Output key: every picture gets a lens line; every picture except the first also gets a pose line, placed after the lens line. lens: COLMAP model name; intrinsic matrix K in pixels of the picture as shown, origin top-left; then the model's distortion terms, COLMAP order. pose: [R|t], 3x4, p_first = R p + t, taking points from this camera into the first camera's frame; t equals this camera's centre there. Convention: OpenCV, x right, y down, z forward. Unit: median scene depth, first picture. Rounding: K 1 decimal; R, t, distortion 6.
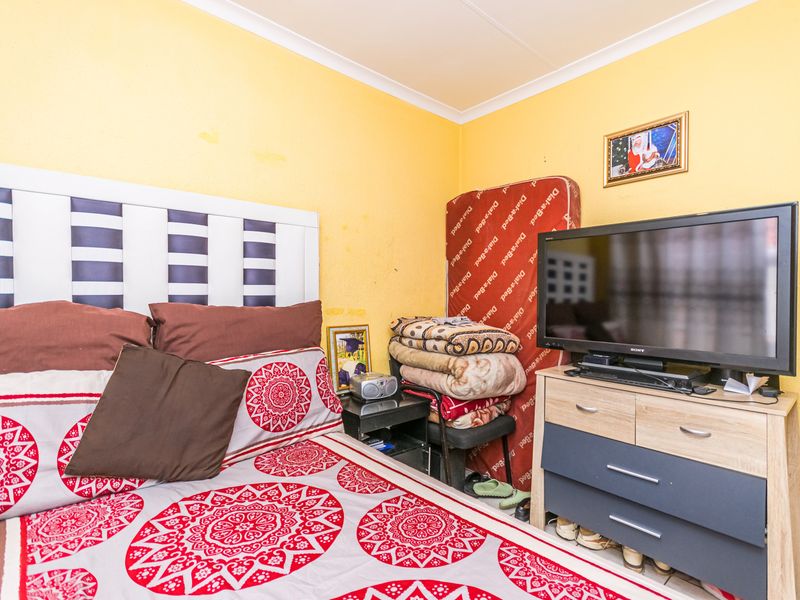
lens RADIAL K [[396.0, 0, 416.1], [0, 396.0, 299.0], [0, 0, 1]] dist [0.002758, 0.000238]
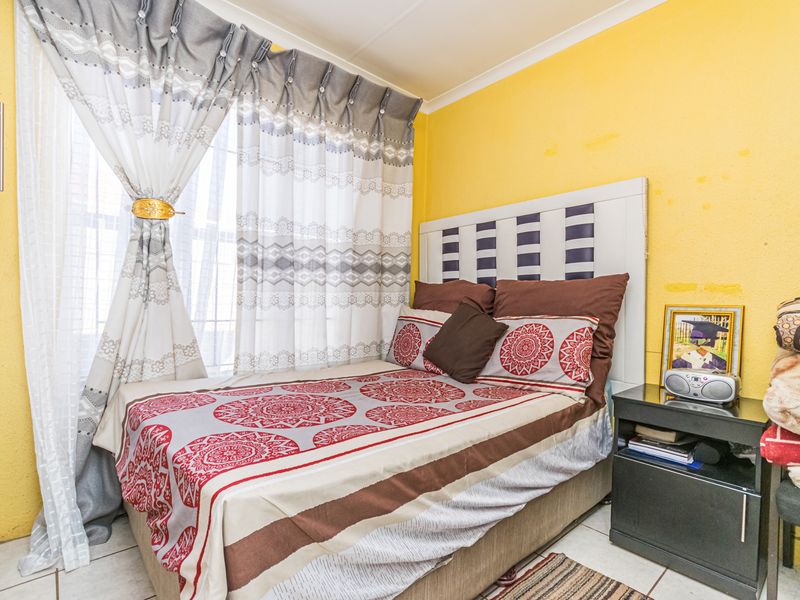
lens RADIAL K [[407.1, 0, 400.0], [0, 407.1, 300.0], [0, 0, 1]] dist [0.026393, -0.000054]
pose [[-0.003137, -0.022224, -0.999748, 0.854323], [-0.028532, 0.999348, -0.022126, 0.123319], [0.999588, 0.028455, -0.003769, 0.566878]]
